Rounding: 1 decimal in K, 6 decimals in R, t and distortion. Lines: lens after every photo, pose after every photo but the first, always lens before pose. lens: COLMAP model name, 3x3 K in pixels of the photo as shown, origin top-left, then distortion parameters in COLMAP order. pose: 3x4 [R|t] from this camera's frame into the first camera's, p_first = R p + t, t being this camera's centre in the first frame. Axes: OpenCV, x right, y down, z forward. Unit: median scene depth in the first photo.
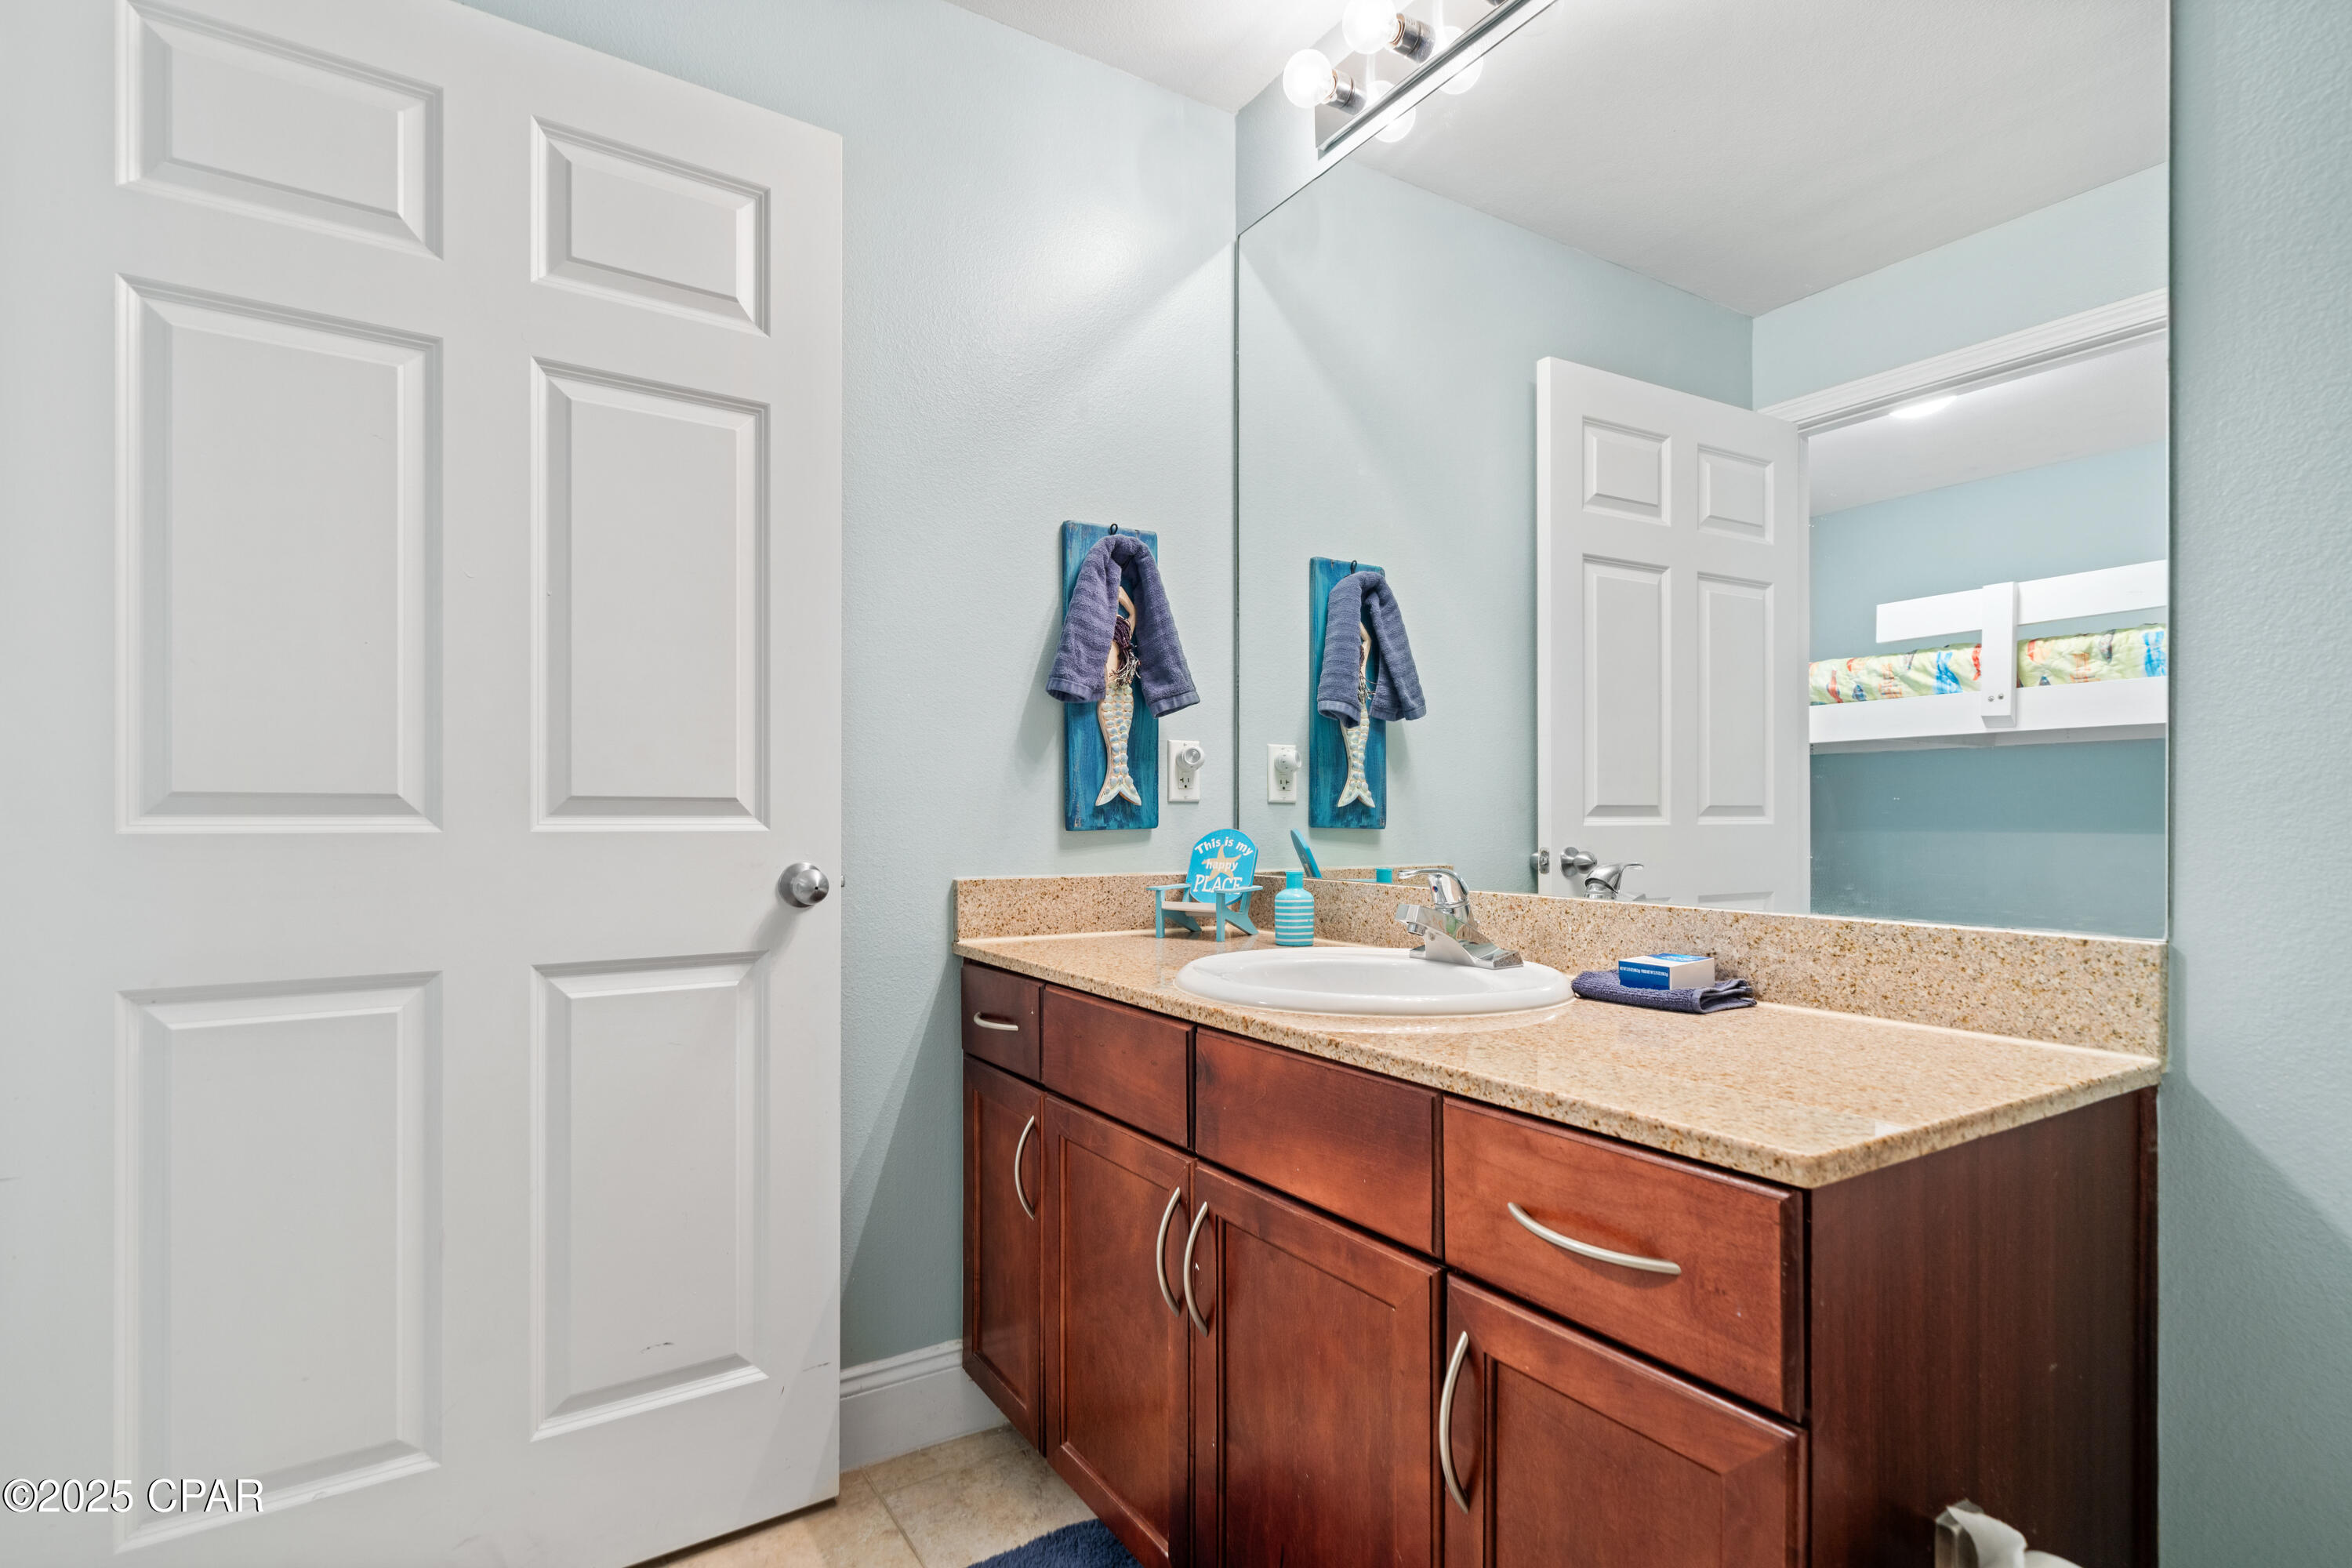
lens RADIAL K [[1135.2, 0, 1155.4], [0, 1135.2, 803.3], [0, 0, 1]] dist [0.004590, 0.000139]
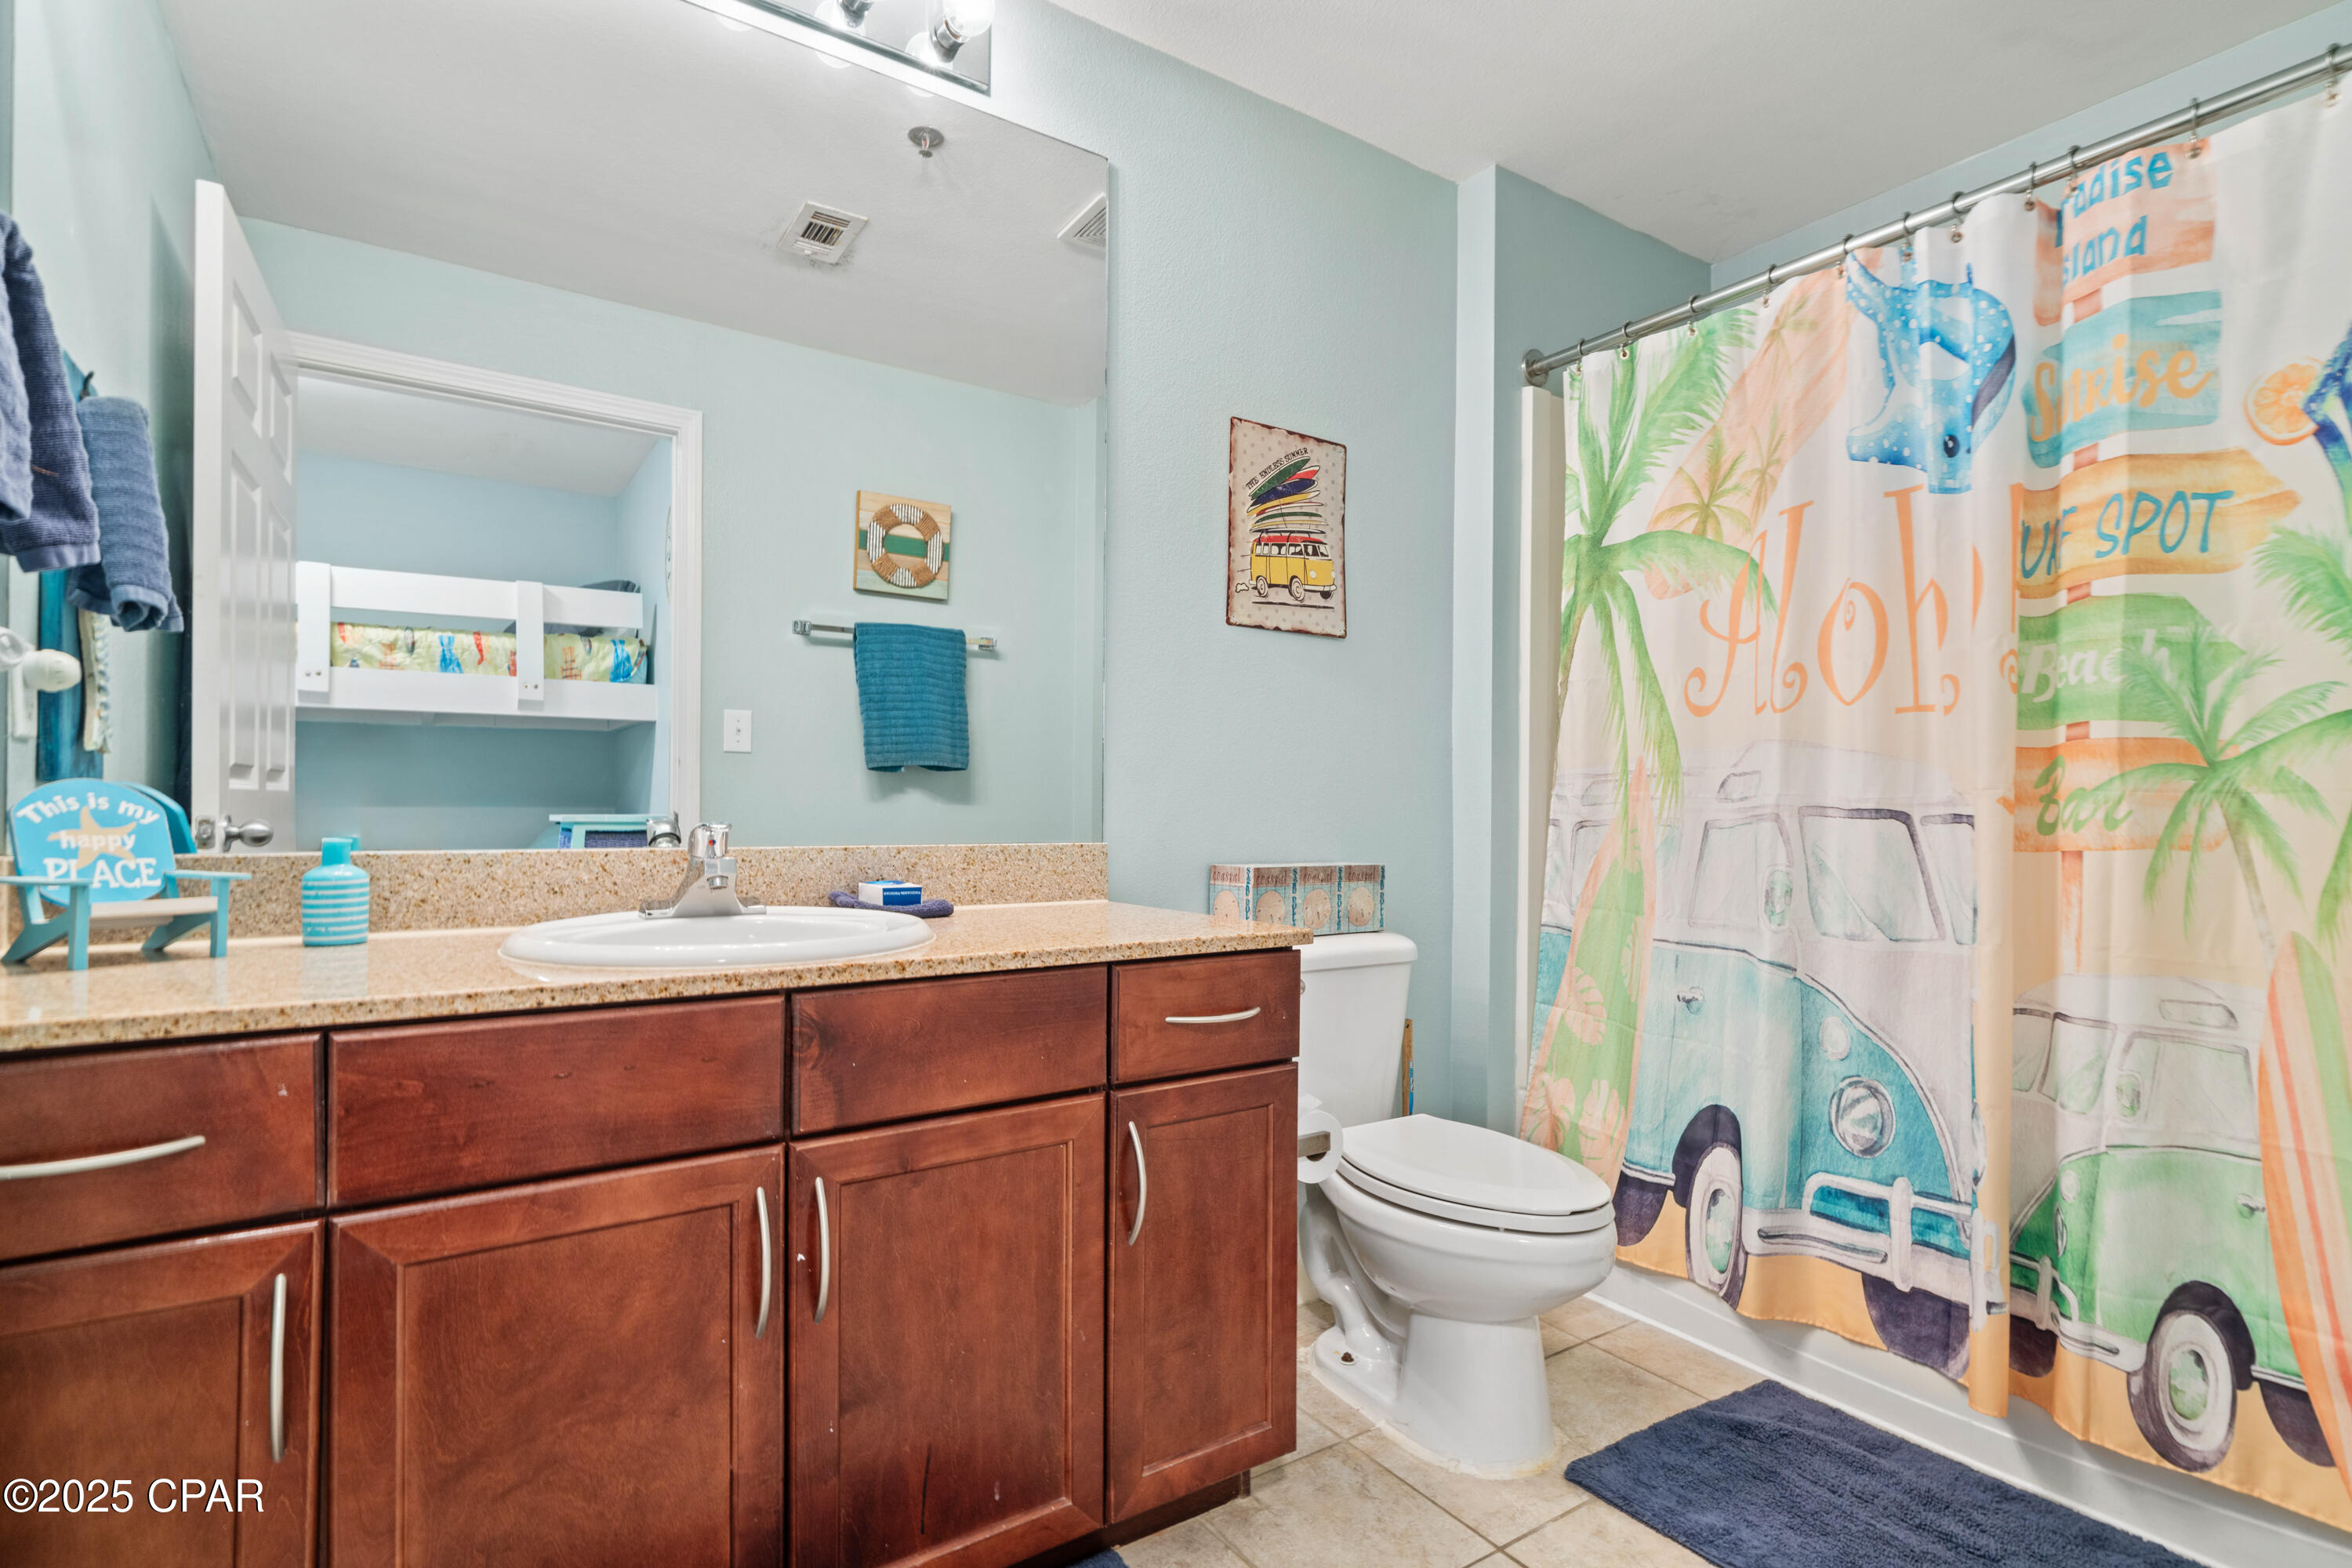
lens RADIAL K [[1135.2, 0, 1154.8], [0, 1135.2, 796.0], [0, 0, 1]] dist [0.004590, 0.000139]
pose [[-0.023038, 0.009030, 0.999694, -0.793599], [-0.016387, 0.999821, -0.009409, 0.039973], [-0.999600, -0.016598, -0.022886, 0.673779]]
